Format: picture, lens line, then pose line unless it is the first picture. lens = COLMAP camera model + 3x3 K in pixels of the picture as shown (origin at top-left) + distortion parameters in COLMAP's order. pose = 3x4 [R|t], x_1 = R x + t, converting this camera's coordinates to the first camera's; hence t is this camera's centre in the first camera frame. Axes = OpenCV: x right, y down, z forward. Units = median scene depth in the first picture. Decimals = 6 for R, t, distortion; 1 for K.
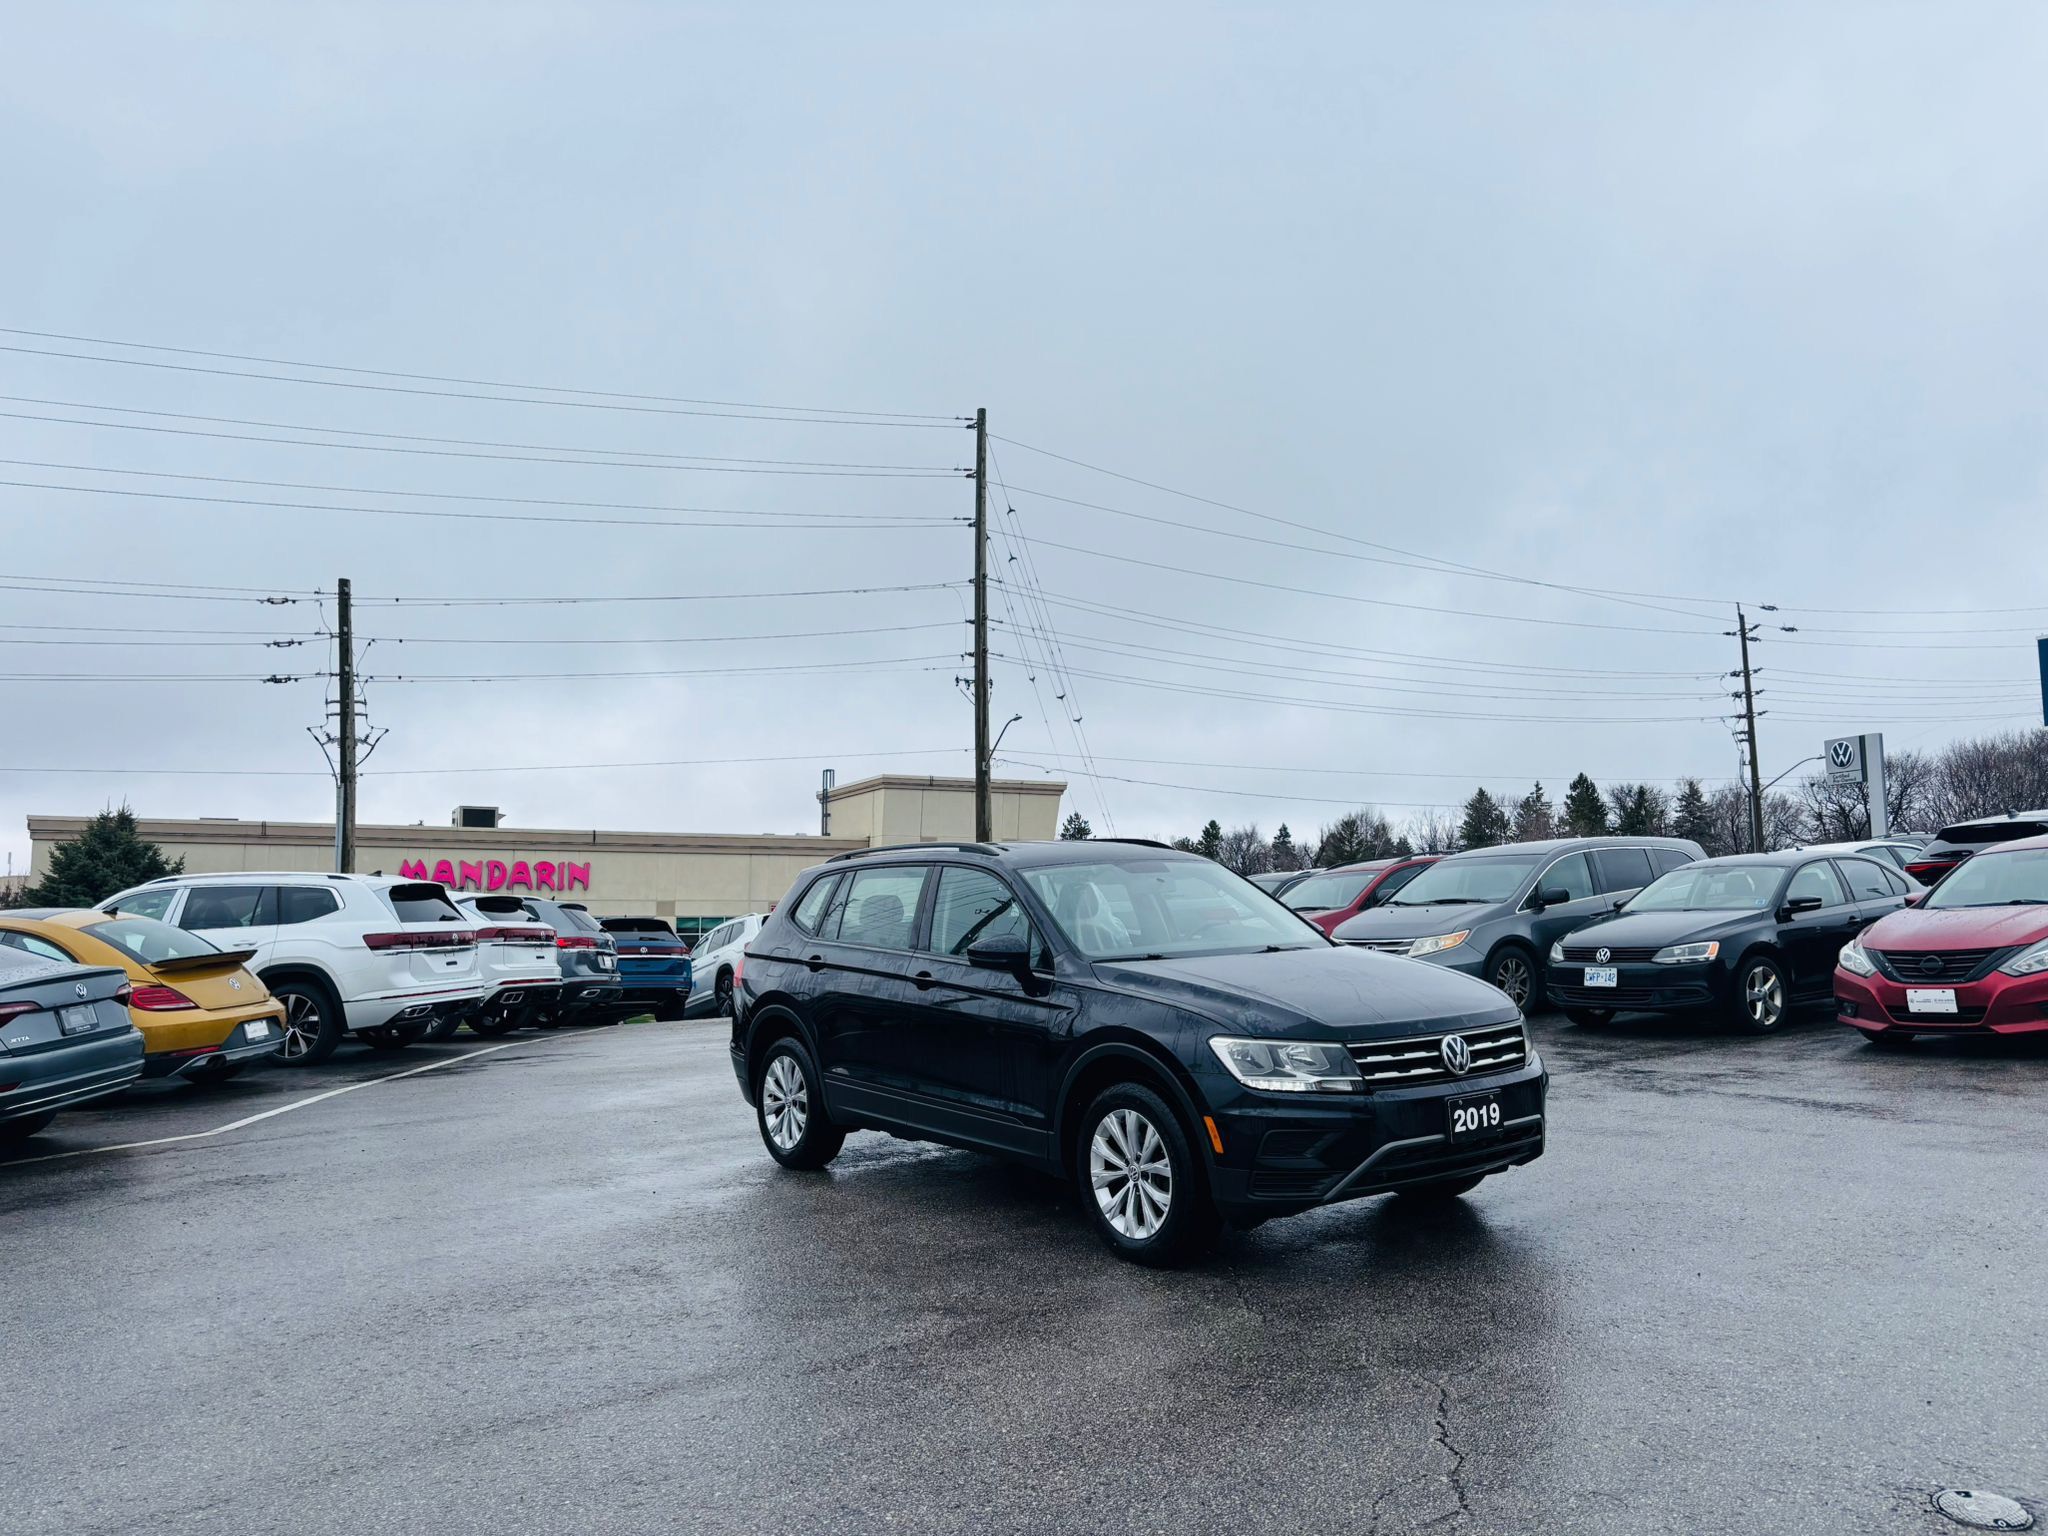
lens RADIAL K [[1532.4, 0, 1024.1], [0, 1532.4, 764.9], [0, 0, 1]] dist [0.033265, -0.043884]
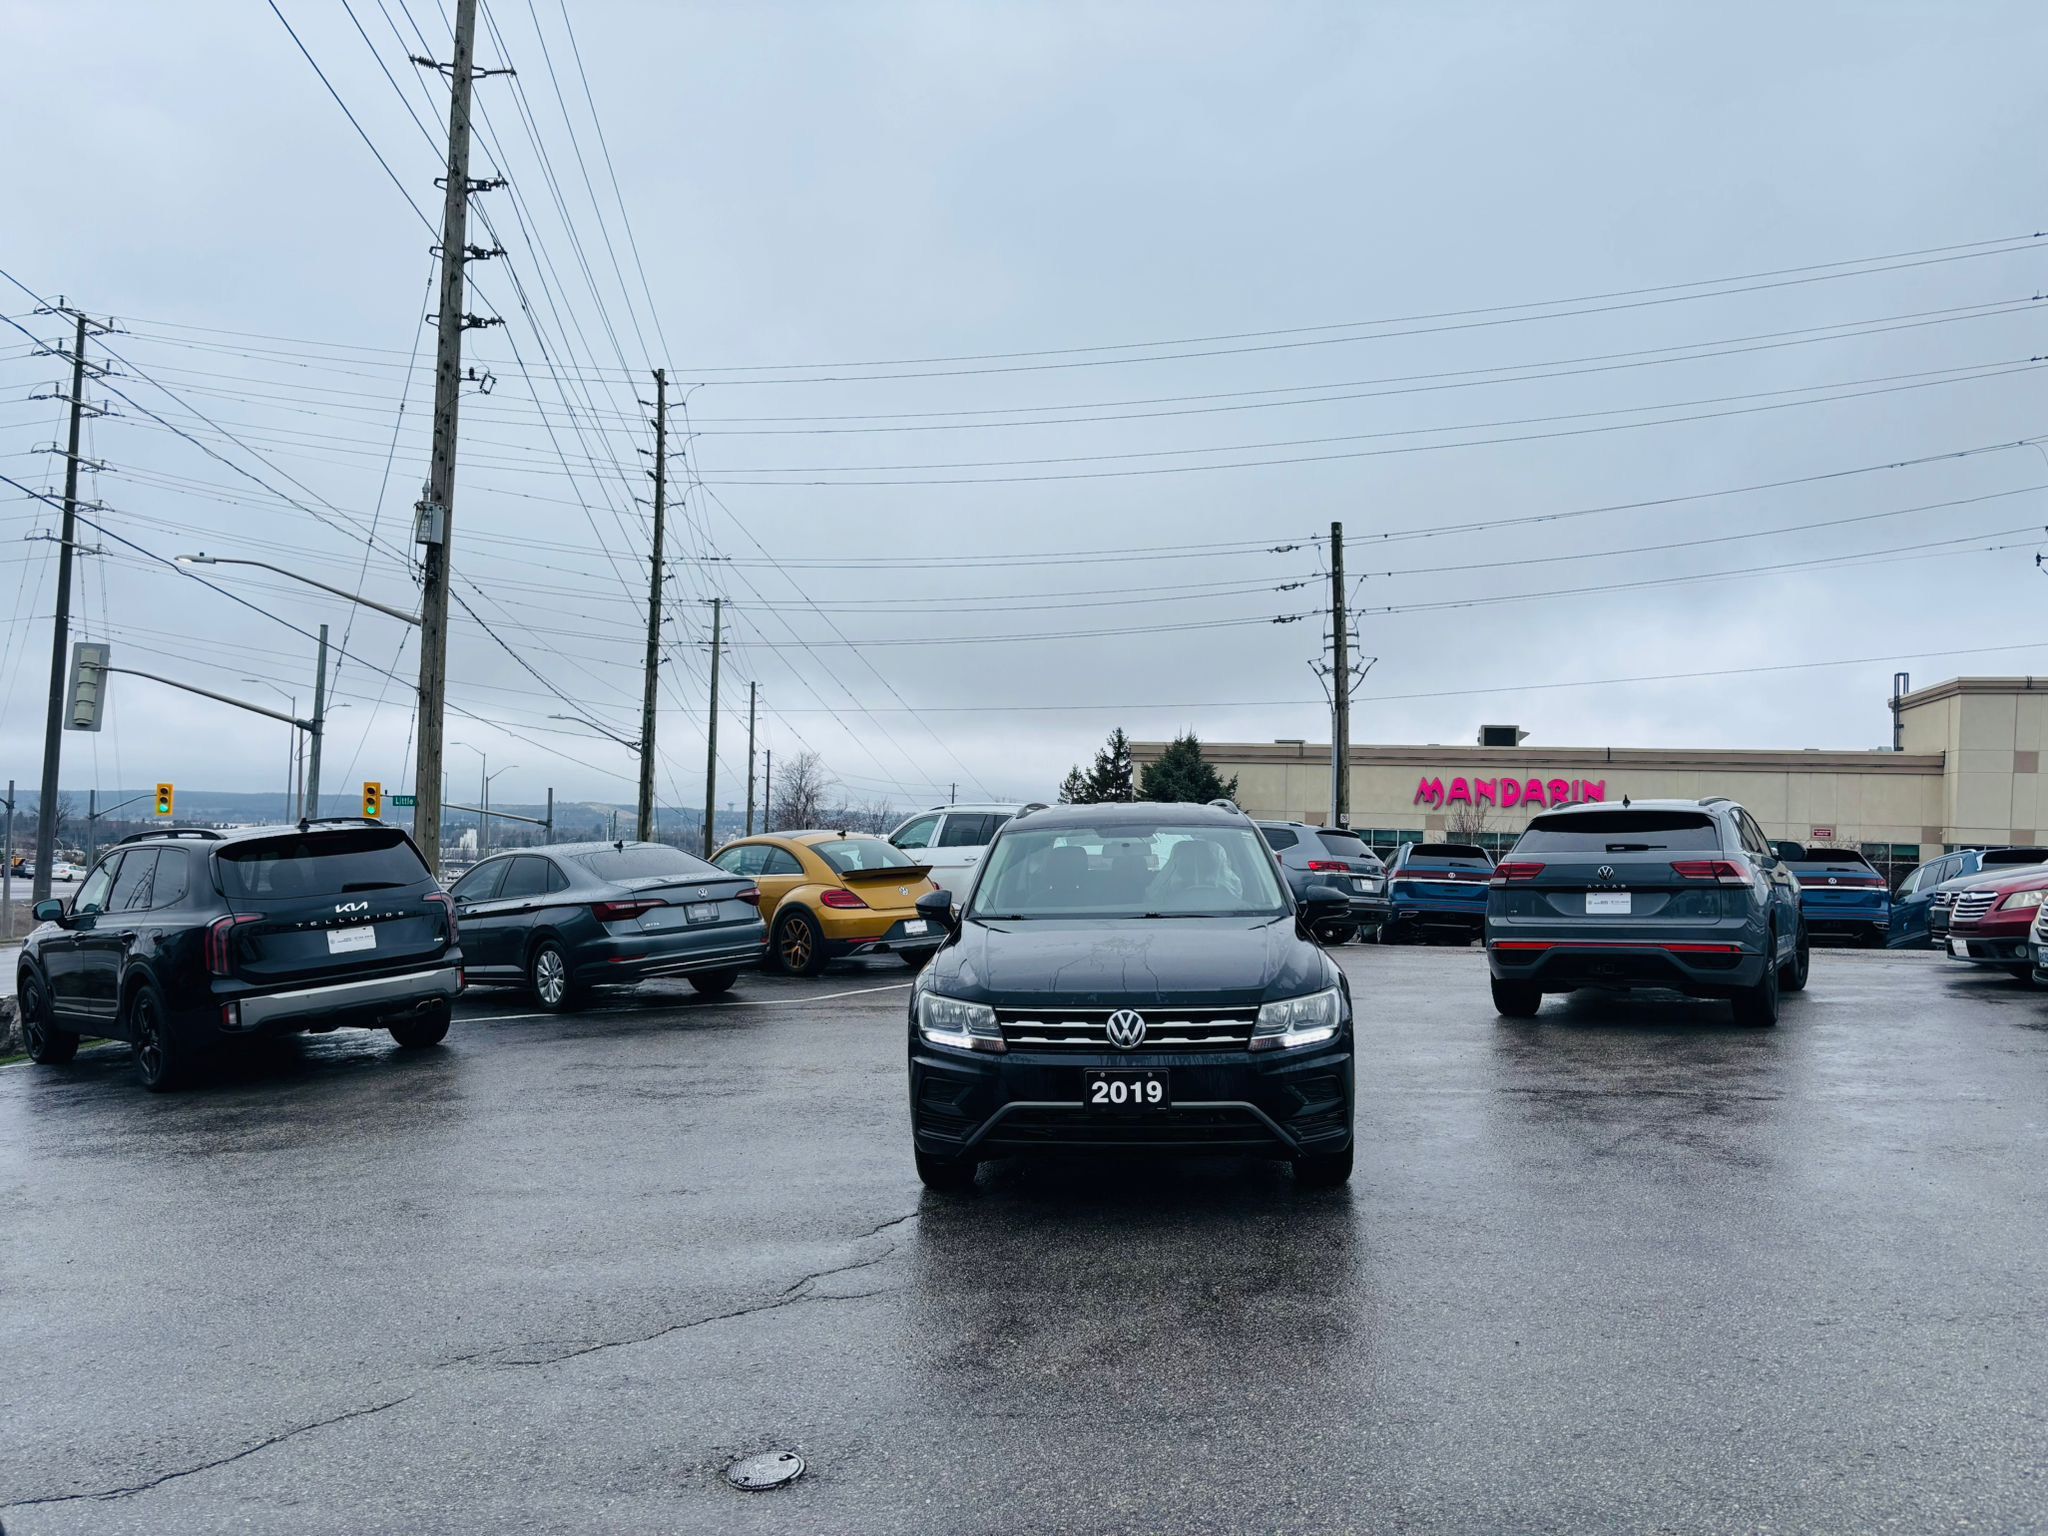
lens RADIAL K [[1532.4, 0, 1036.2], [0, 1532.4, 775.3], [0, 0, 1]] dist [0.033265, -0.043884]
pose [[0.759020, -0.000233, -0.651067, 0.107750], [0.041930, 0.997942, 0.048525, -0.003610], [0.649716, -0.064130, 0.757467, 0.024966]]
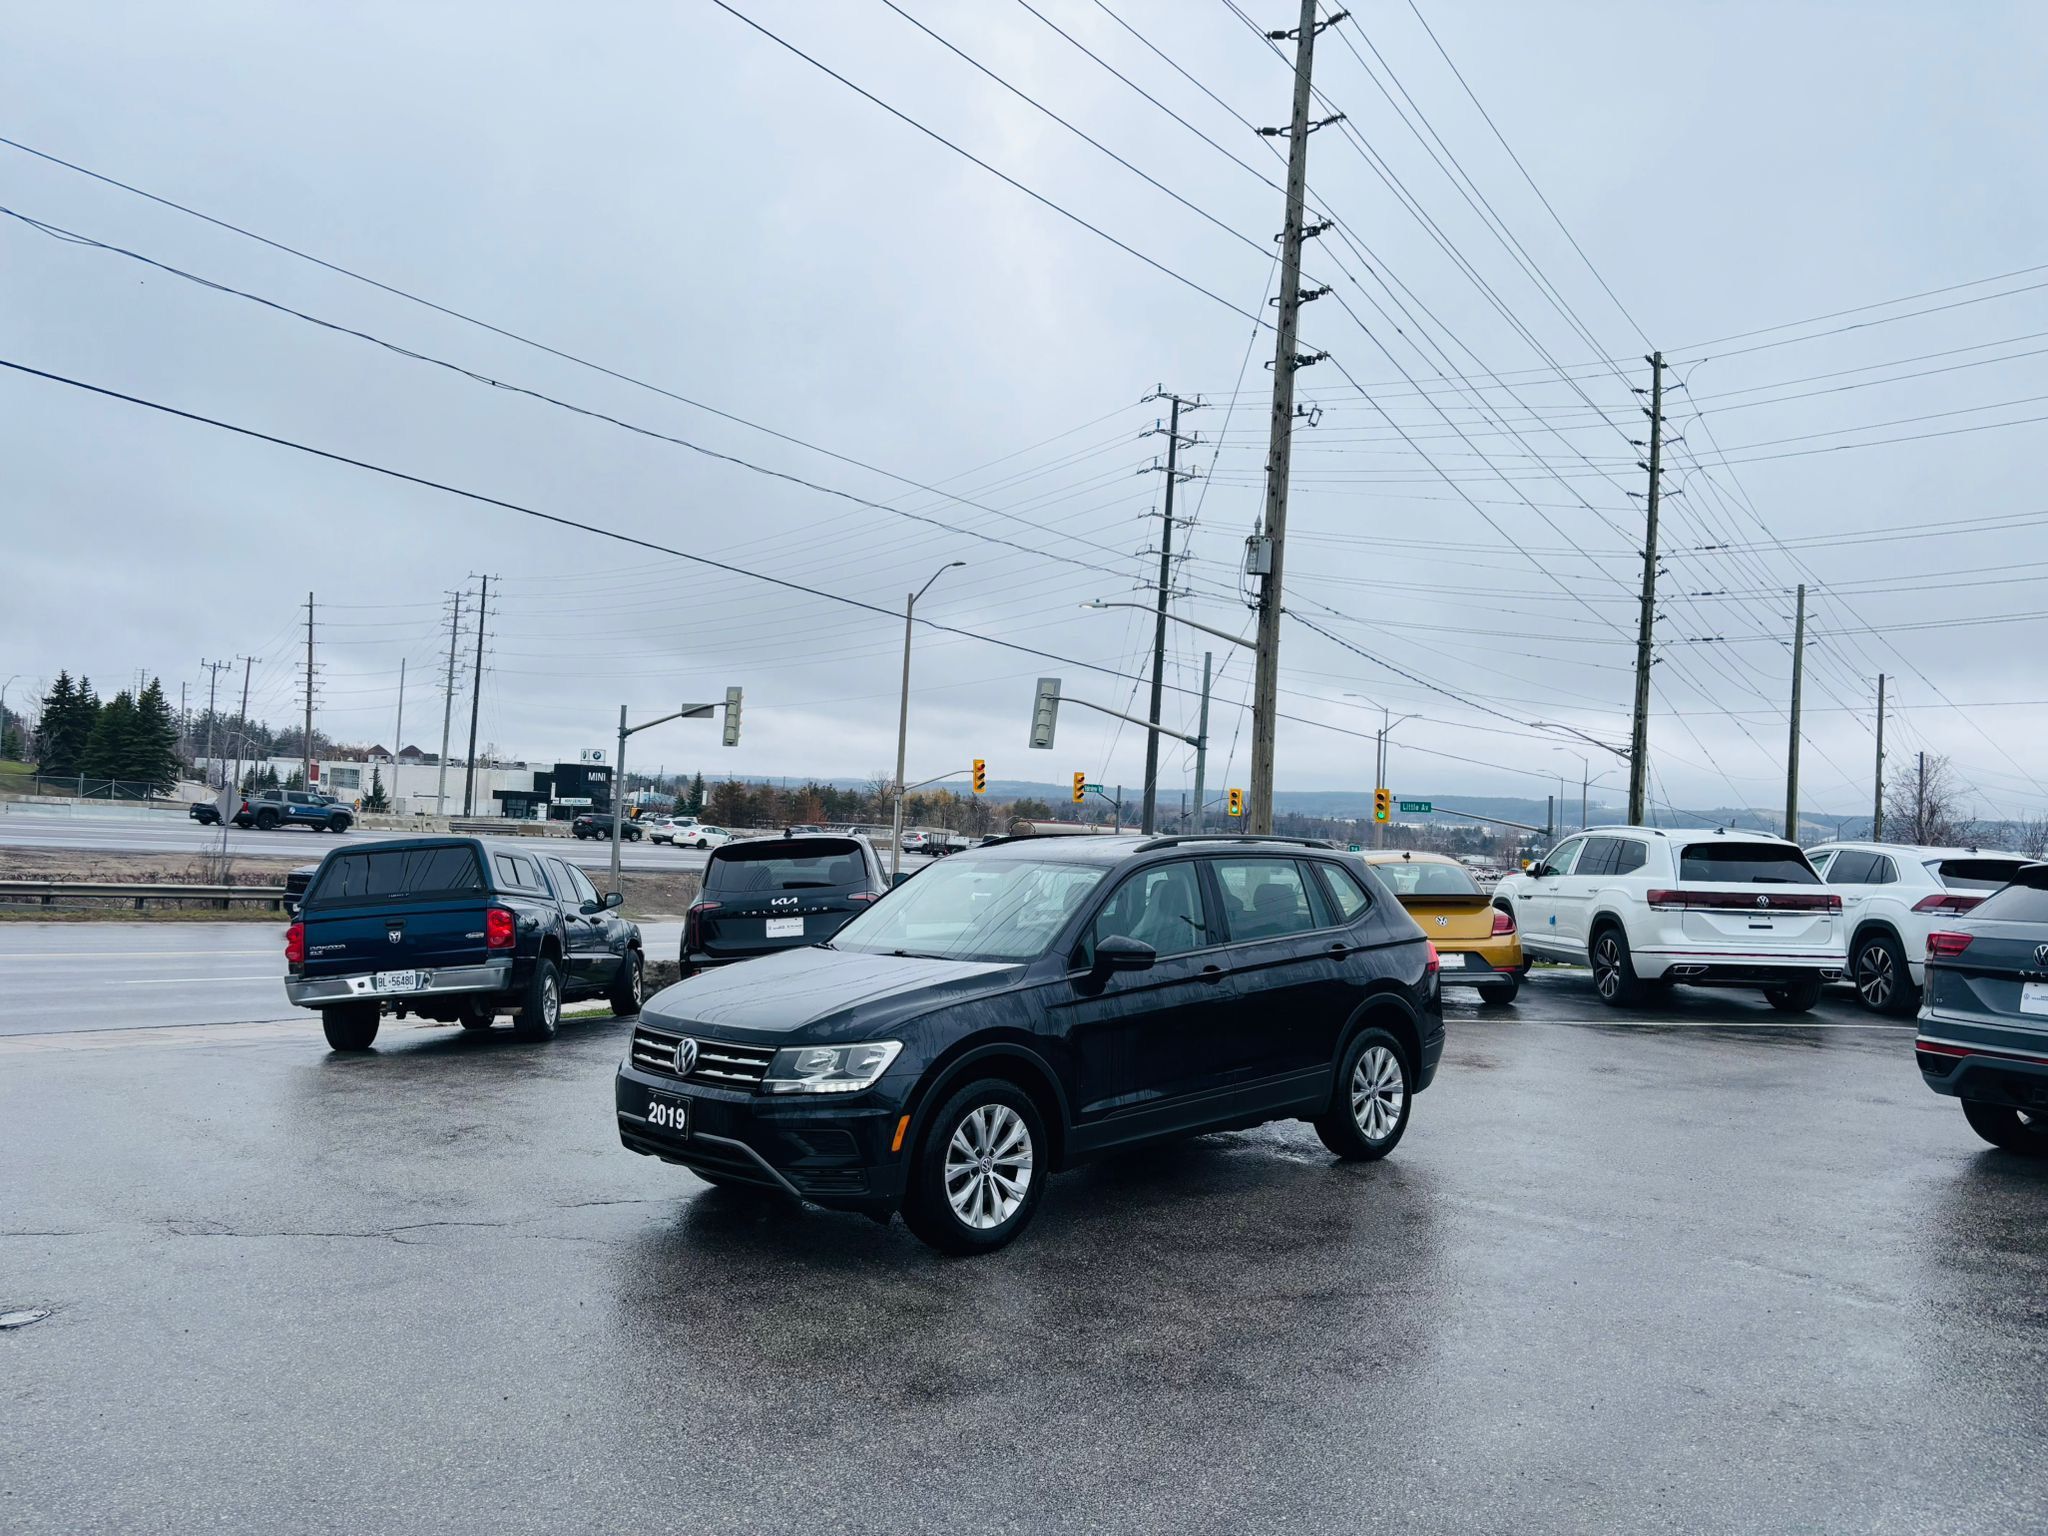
lens RADIAL K [[1532.4, 0, 1002.0], [0, 1532.4, 751.3], [0, 0, 1]] dist [0.033265, -0.043884]
pose [[0.121678, -0.018035, -0.992406, 0.163805], [0.062044, 0.998018, -0.010530, 0.000498], [0.990629, -0.060292, 0.122556, 0.132470]]
